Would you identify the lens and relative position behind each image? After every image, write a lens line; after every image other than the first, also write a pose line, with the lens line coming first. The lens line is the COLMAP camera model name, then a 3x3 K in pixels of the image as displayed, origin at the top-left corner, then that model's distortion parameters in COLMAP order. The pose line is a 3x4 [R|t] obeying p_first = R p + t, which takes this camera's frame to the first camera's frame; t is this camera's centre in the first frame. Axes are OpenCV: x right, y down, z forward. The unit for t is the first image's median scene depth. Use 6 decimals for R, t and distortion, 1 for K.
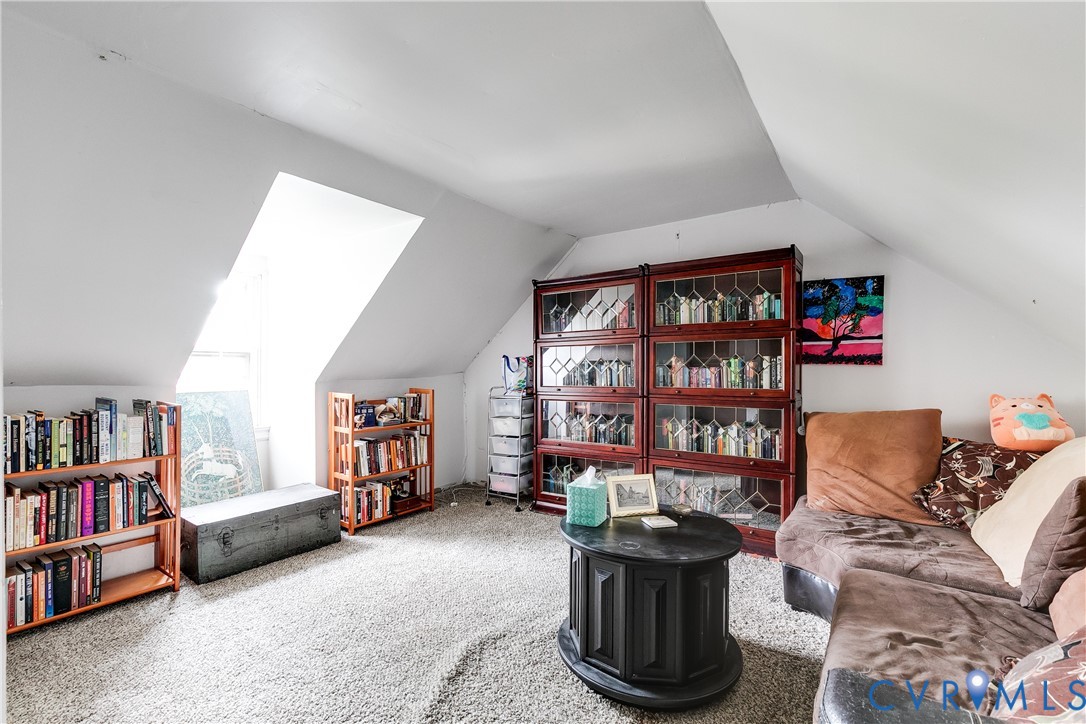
lens RADIAL K [[503.5, 0, 547.6], [0, 503.5, 367.6], [0, 0, 1]] dist [0.006560, -0.001957]
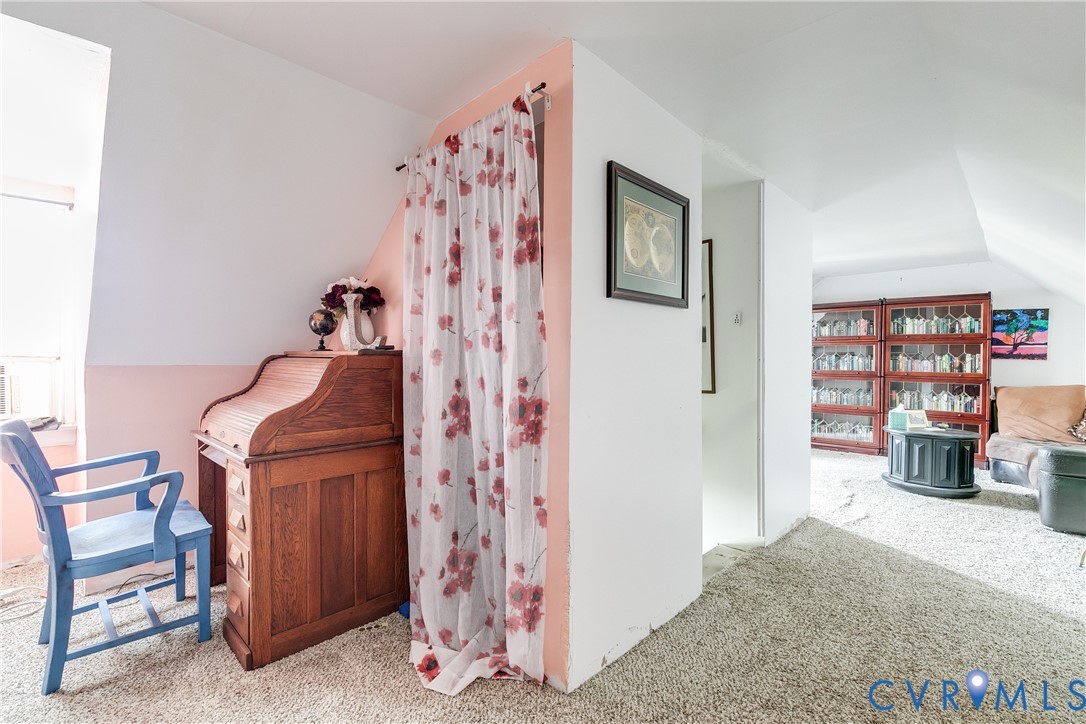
lens RADIAL K [[503.5, 0, 541.8], [0, 503.5, 357.9], [0, 0, 1]] dist [0.006560, -0.001957]
pose [[0.985488, 0.014293, -0.169142, -0.730244], [-0.013791, 0.999896, 0.004145, 0.004026], [0.169184, -0.001752, 0.985583, -0.975709]]
